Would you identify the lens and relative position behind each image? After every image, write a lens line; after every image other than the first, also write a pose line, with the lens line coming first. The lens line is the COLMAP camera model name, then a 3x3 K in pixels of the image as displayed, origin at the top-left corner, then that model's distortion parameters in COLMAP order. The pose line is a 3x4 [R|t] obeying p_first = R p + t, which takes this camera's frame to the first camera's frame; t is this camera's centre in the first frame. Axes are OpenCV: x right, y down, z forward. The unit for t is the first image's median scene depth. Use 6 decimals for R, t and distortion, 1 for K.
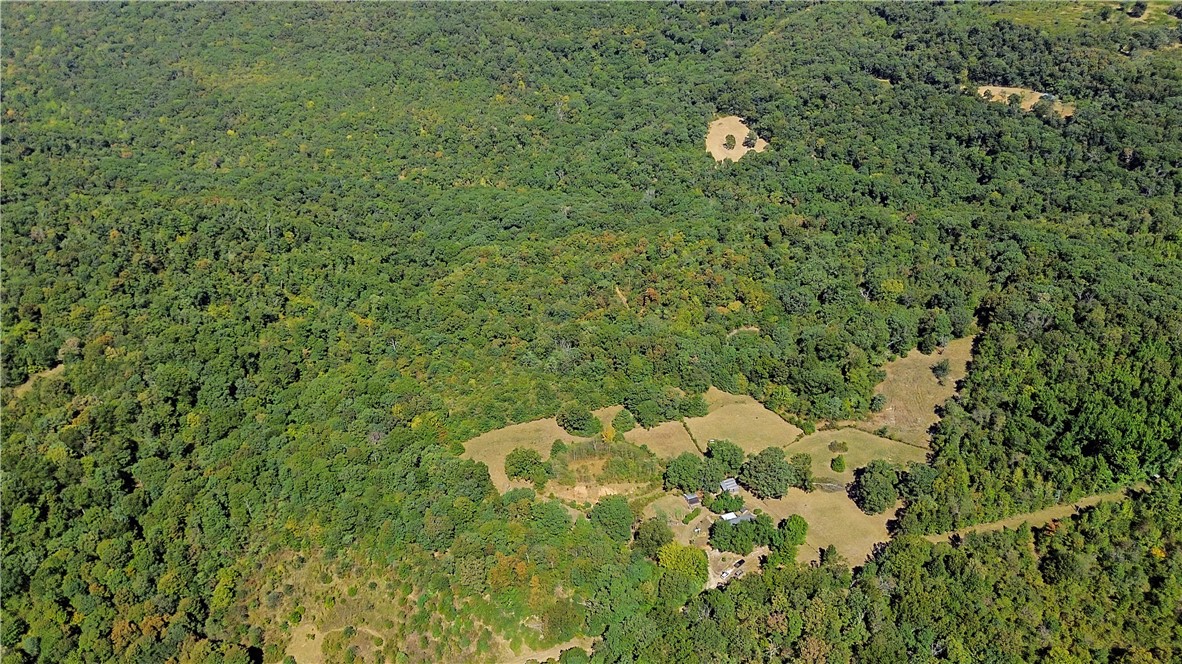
lens RADIAL K [[839.6, 0, 591.0], [0, 839.6, 332.0], [0, 0, 1]] dist [0.058663, -0.037149]
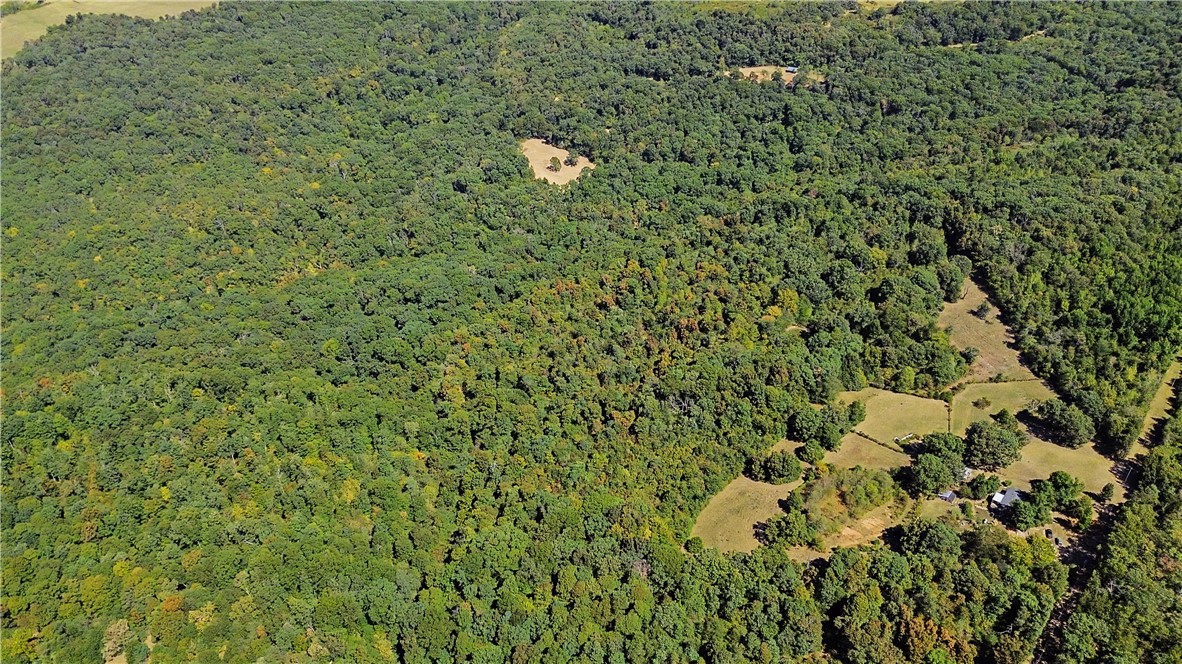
lens RADIAL K [[839.6, 0, 591.0], [0, 839.6, 332.0], [0, 0, 1]] dist [0.058663, -0.037149]
pose [[0.858770, -0.294076, 0.419563, -0.275733], [0.300648, 0.952310, 0.052112, -0.077275], [-0.414879, 0.081389, 0.906229, 0.103167]]
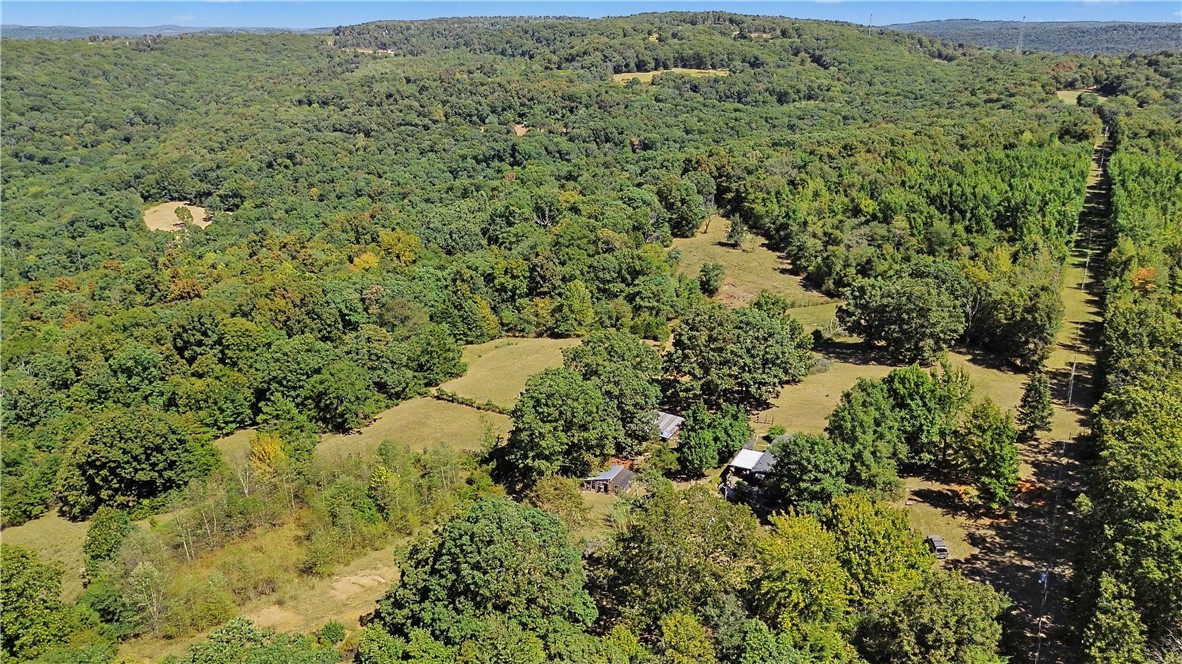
lens RADIAL K [[839.6, 0, 591.0], [0, 839.6, 332.0], [0, 0, 1]] dist [0.058663, -0.037149]
pose [[0.752495, -0.219822, 0.620829, -0.037121], [0.379161, 0.915361, -0.135464, 0.081976], [-0.538505, 0.337331, 0.772153, 0.319728]]
